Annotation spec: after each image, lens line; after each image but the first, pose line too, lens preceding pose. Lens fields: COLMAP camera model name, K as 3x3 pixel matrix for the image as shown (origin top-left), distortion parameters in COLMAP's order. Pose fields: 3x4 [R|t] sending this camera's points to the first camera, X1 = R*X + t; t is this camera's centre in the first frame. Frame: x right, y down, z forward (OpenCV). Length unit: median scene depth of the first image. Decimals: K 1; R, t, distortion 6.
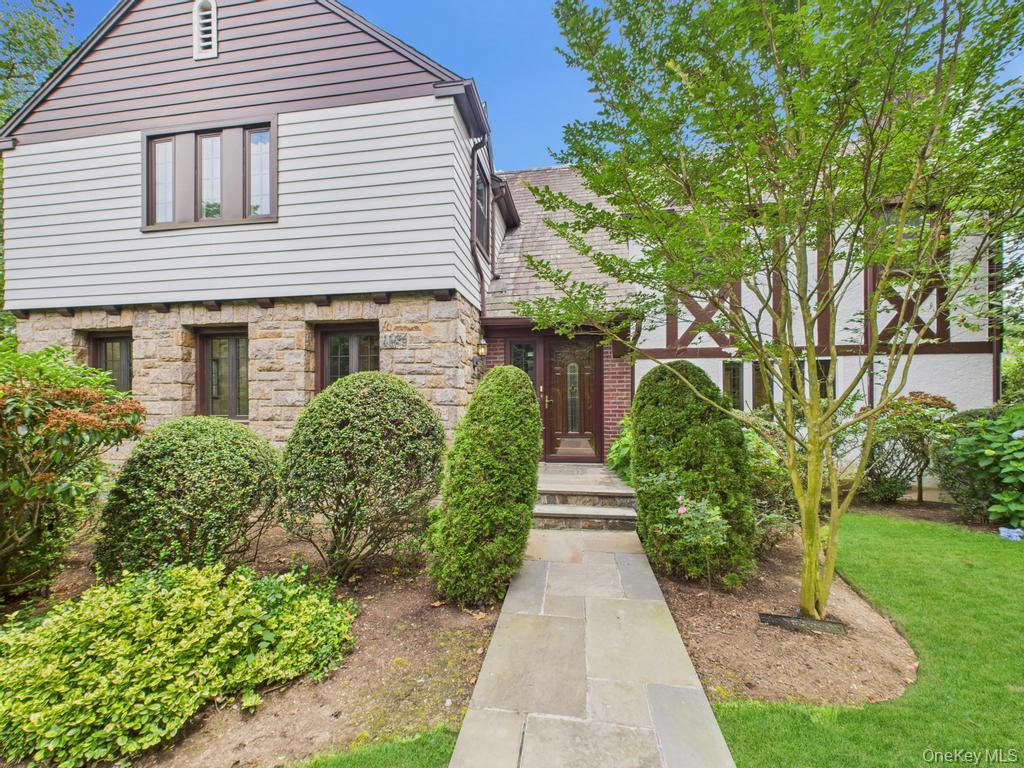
lens RADIAL K [[409.1, 0, 513.4], [0, 409.1, 392.9], [0, 0, 1]] dist [-0.000935, -0.000032]
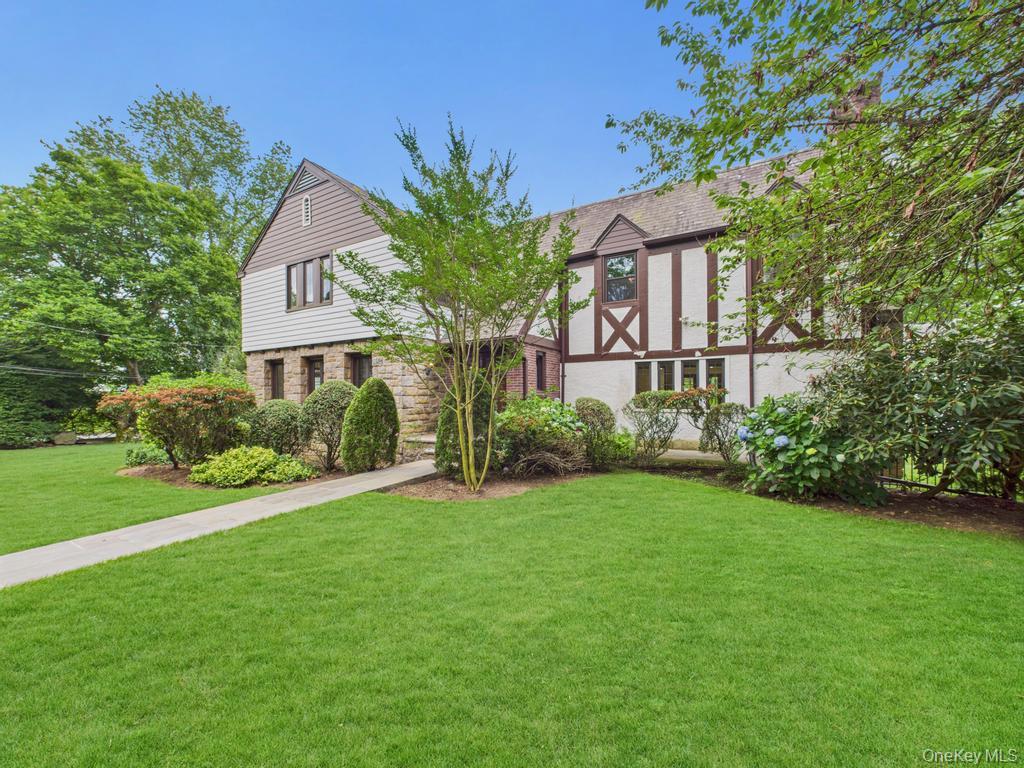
lens RADIAL K [[409.1, 0, 512.9], [0, 409.1, 386.3], [0, 0, 1]] dist [-0.000935, -0.000032]
pose [[0.929139, -0.010685, -0.369576, 0.914885], [0.009973, 0.999943, -0.003837, 0.000676], [0.369596, -0.000121, 0.929192, -0.497369]]
